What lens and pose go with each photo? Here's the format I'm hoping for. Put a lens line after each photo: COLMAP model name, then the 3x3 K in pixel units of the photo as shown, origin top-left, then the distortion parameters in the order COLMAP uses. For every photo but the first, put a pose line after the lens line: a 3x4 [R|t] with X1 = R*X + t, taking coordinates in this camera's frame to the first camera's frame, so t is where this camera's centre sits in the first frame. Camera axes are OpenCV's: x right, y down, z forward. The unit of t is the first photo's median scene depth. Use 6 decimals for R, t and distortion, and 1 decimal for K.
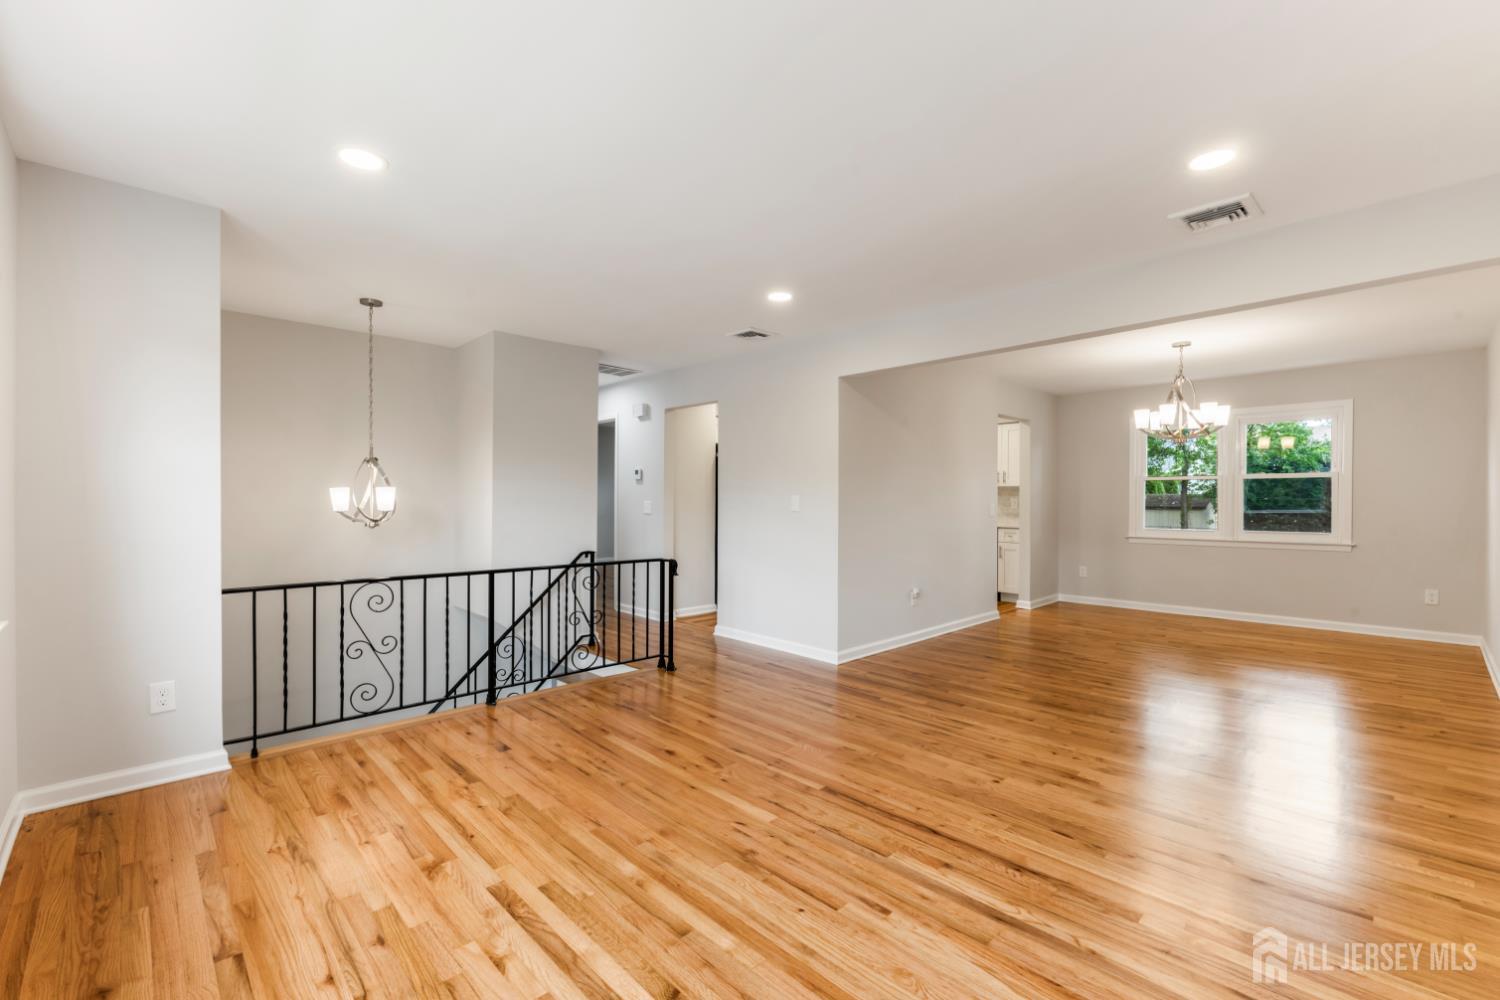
lens RADIAL K [[628.3, 0, 747.5], [0, 628.3, 504.0], [0, 0, 1]] dist [0.002253, -0.000668]
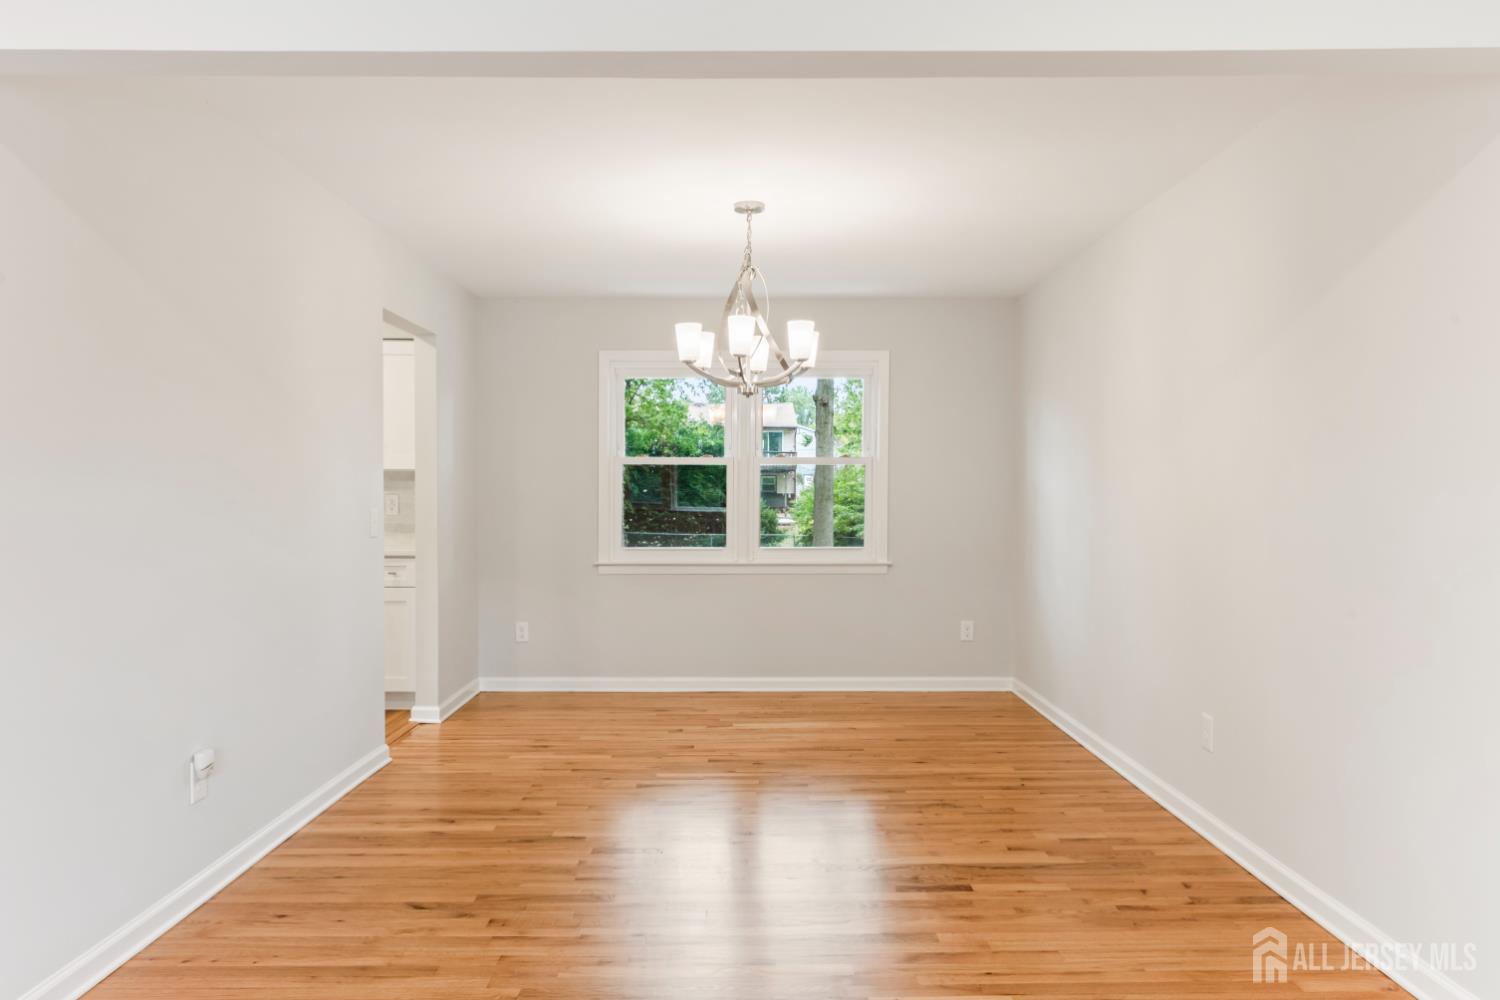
lens RADIAL K [[988.8, 0, 740.1], [0, 988.8, 506.4], [0, 0, 1]] dist [-0.006159, 0.001601]
pose [[0.689572, -0.009671, 0.724152, 0.103879], [0.002727, 0.999938, 0.010757, -0.013947], [-0.724212, -0.005443, 0.689556, 0.562041]]
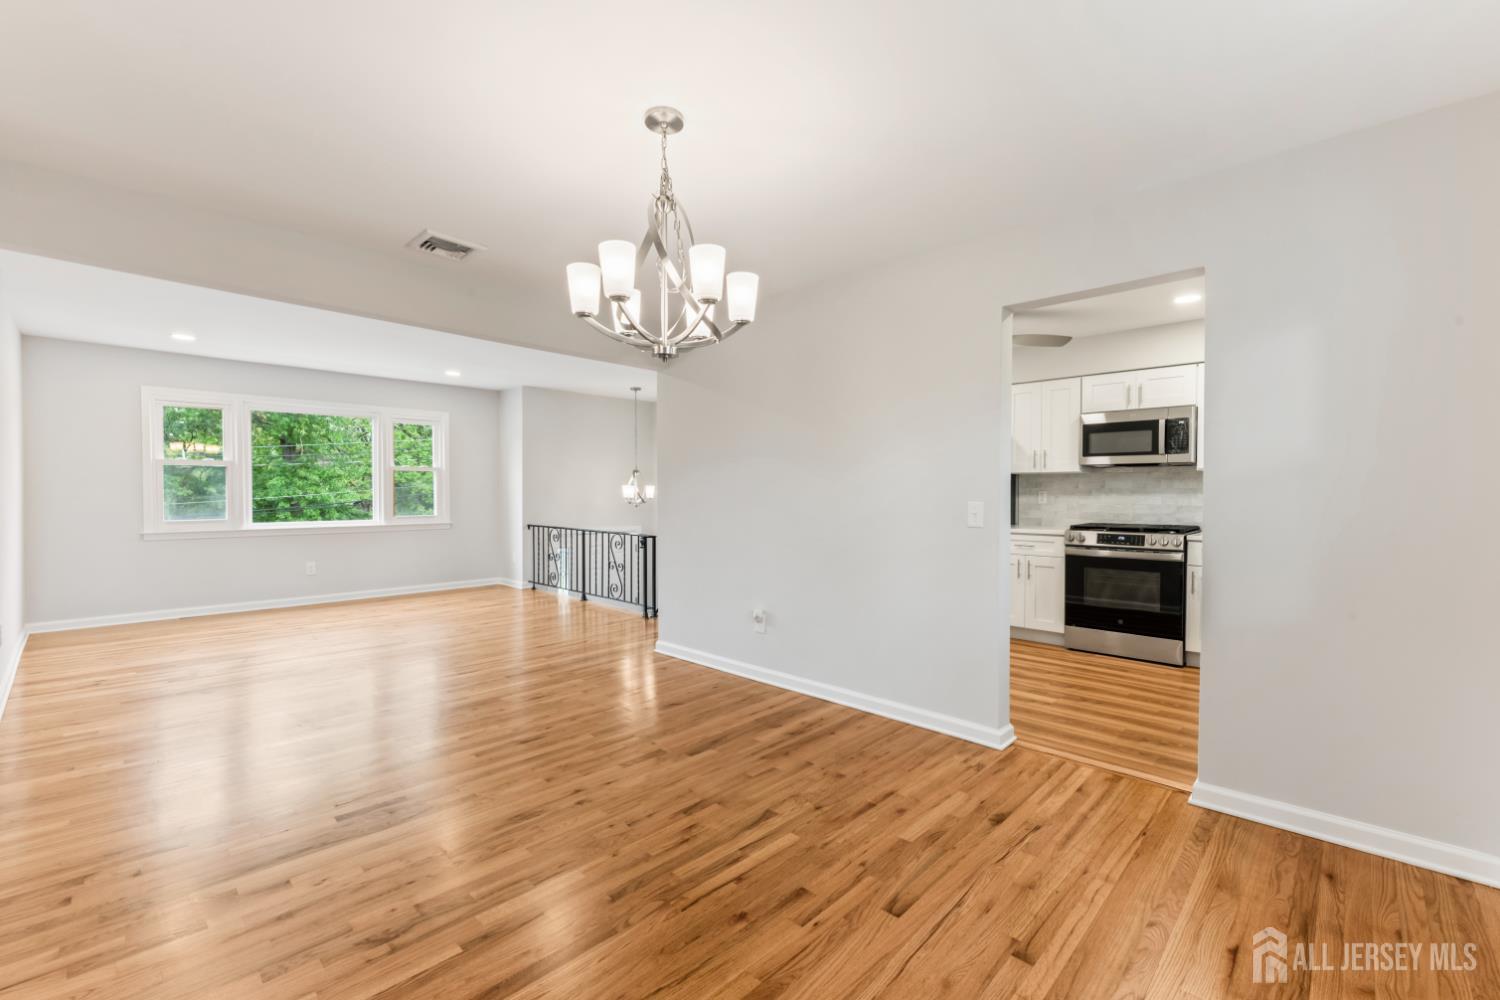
lens RADIAL K [[628.3, 0, 749.7], [0, 628.3, 506.6], [0, 0, 1]] dist [0.002253, -0.000668]
pose [[0.057925, 0.022149, -0.998075, 1.450359], [-0.012500, 0.999692, 0.021459, -0.008108], [0.998243, 0.011233, 0.058184, 1.346827]]
